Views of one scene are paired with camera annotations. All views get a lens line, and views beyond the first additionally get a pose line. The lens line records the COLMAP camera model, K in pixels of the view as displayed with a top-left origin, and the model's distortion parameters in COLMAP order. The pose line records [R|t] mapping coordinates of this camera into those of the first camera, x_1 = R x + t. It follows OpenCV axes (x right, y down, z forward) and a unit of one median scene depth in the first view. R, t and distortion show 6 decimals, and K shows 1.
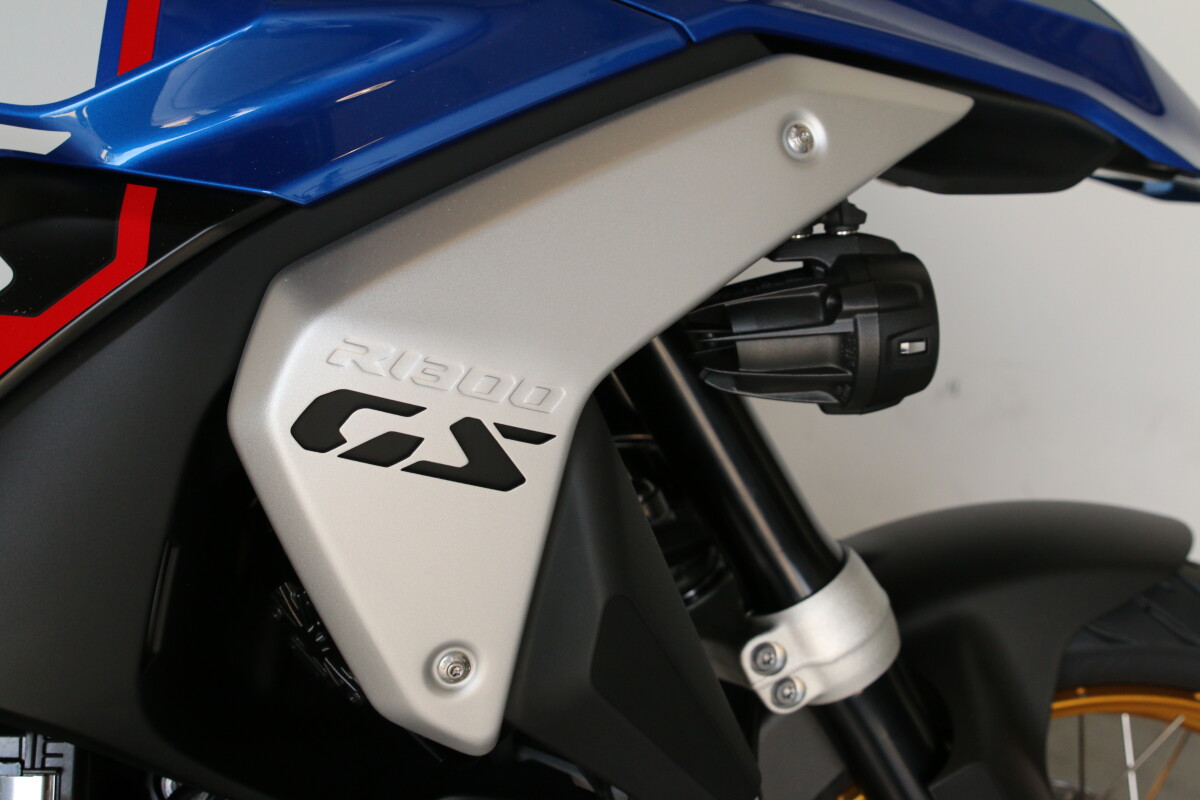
lens RADIAL K [[1785.1, 0, 600.0], [0, 1785.1, 400.0], [0, 0, 1]] dist [-0.047364, 0.139962]
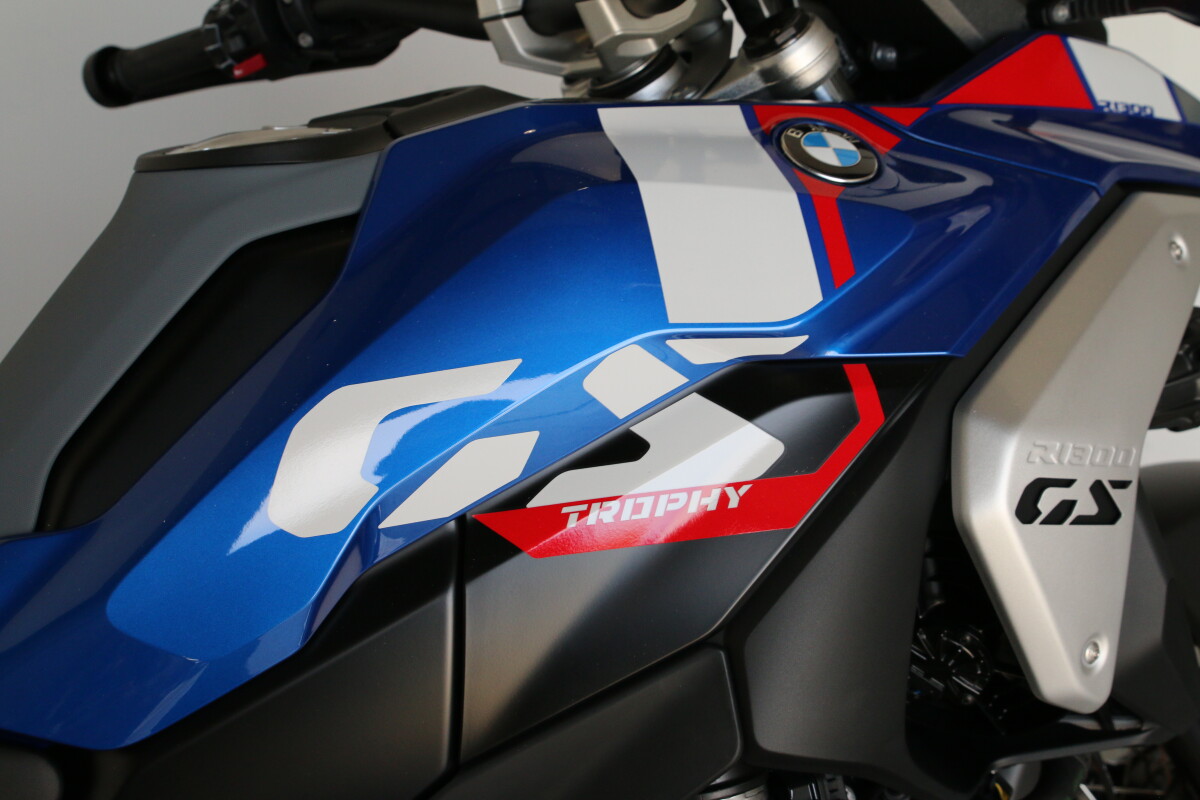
lens RADIAL K [[1785.1, 0, 600.0], [0, 1785.1, 400.0], [0, 0, 1]] dist [-0.047364, 0.139962]
pose [[0.929722, -0.185944, 0.317872, -0.912496], [0.186603, 0.982017, 0.028664, -0.174251], [-0.317485, 0.032666, 0.947700, -0.263396]]
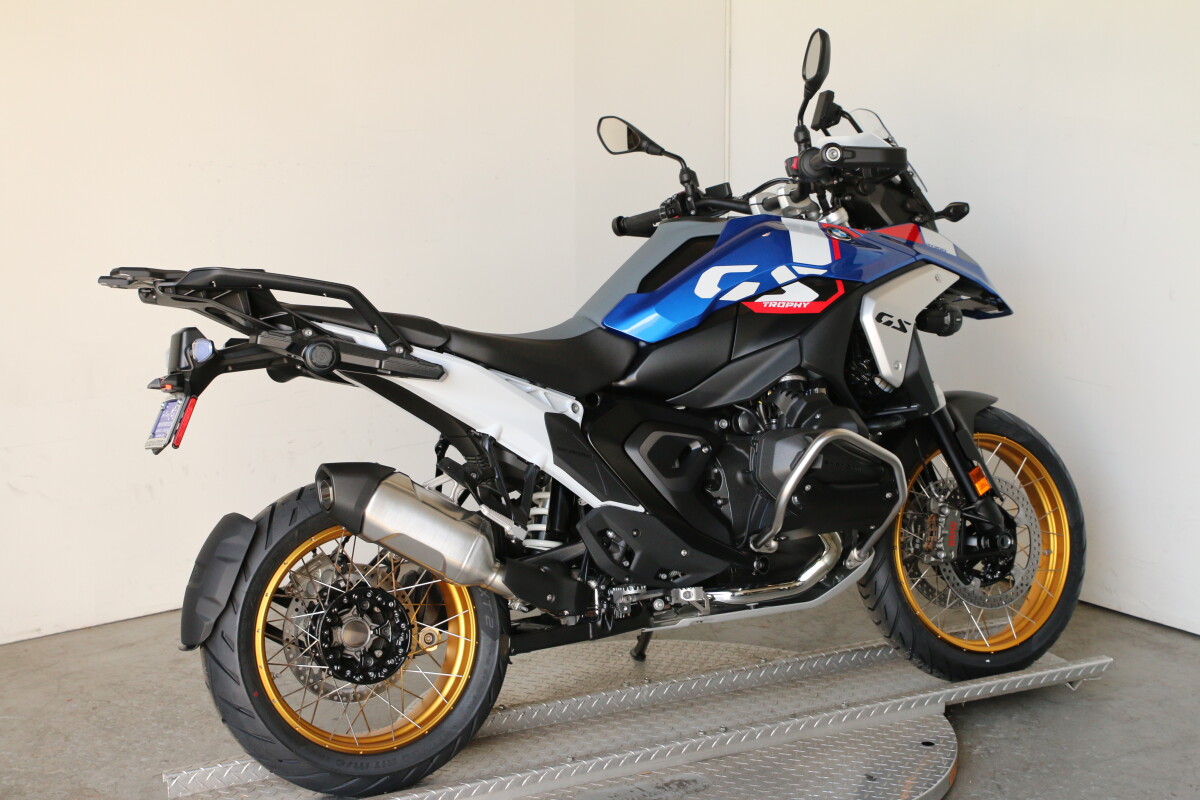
lens RADIAL K [[1951.3, 0, 600.0], [0, 1951.3, 400.0], [0, 0, 1]] dist [-0.017798, 0.116199]
pose [[0.966110, -0.006811, 0.258041, -2.622589], [0.067071, 0.971941, -0.225460, 1.611064], [-0.249265, 0.235126, 0.939459, -4.579123]]
